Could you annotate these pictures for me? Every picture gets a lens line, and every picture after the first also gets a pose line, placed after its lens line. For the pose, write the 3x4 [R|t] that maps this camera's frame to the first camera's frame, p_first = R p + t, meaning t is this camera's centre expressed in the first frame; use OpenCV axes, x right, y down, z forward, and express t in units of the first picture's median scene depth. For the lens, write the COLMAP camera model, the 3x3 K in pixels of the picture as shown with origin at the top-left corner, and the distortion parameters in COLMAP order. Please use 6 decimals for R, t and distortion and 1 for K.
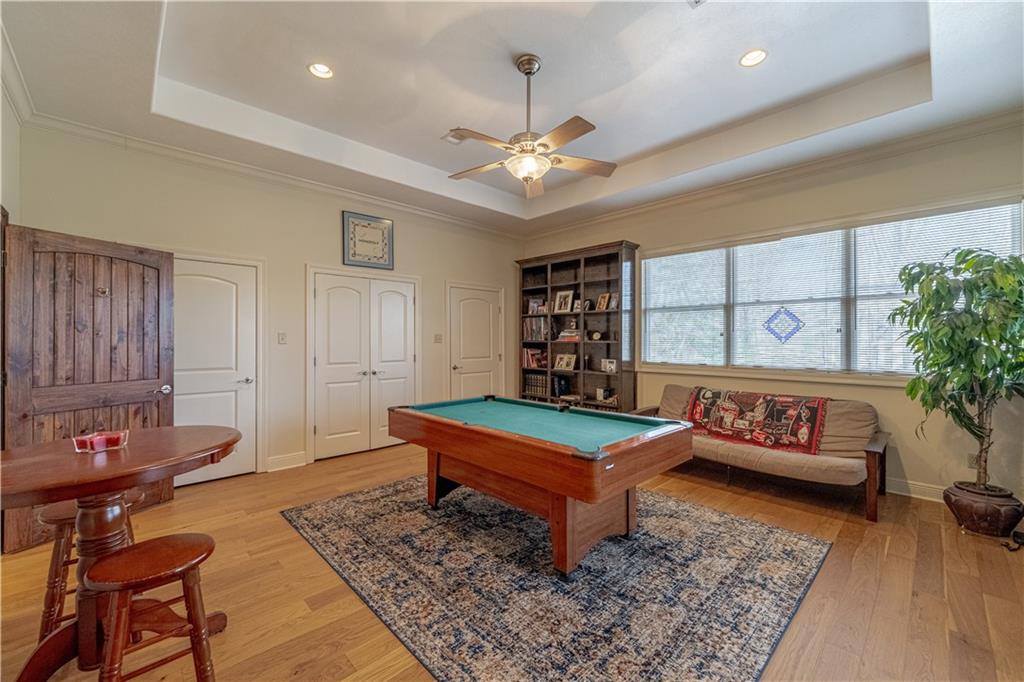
lens RADIAL K [[412.1, 0, 521.9], [0, 412.1, 339.6], [0, 0, 1]] dist [-0.001012, 0.000380]
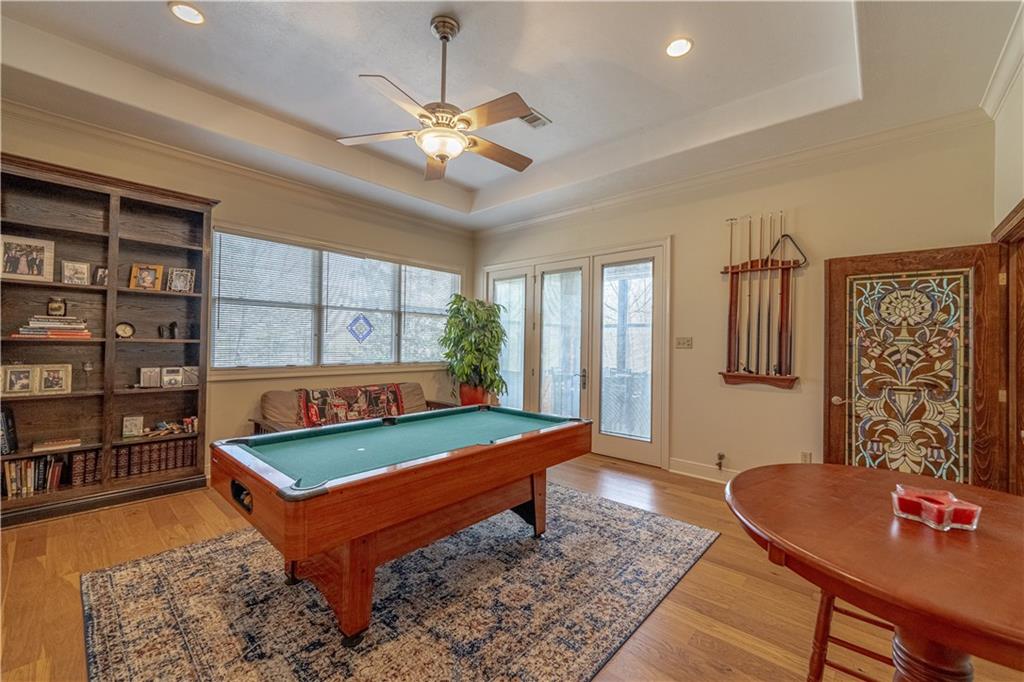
lens RADIAL K [[412.1, 0, 510.9], [0, 412.1, 336.5], [0, 0, 1]] dist [-0.001012, 0.000380]
pose [[-0.059020, 0.015657, 0.998134, -0.663647], [-0.013581, 0.999772, -0.016486, 0.002956], [-0.998164, -0.014529, -0.058794, 0.691102]]
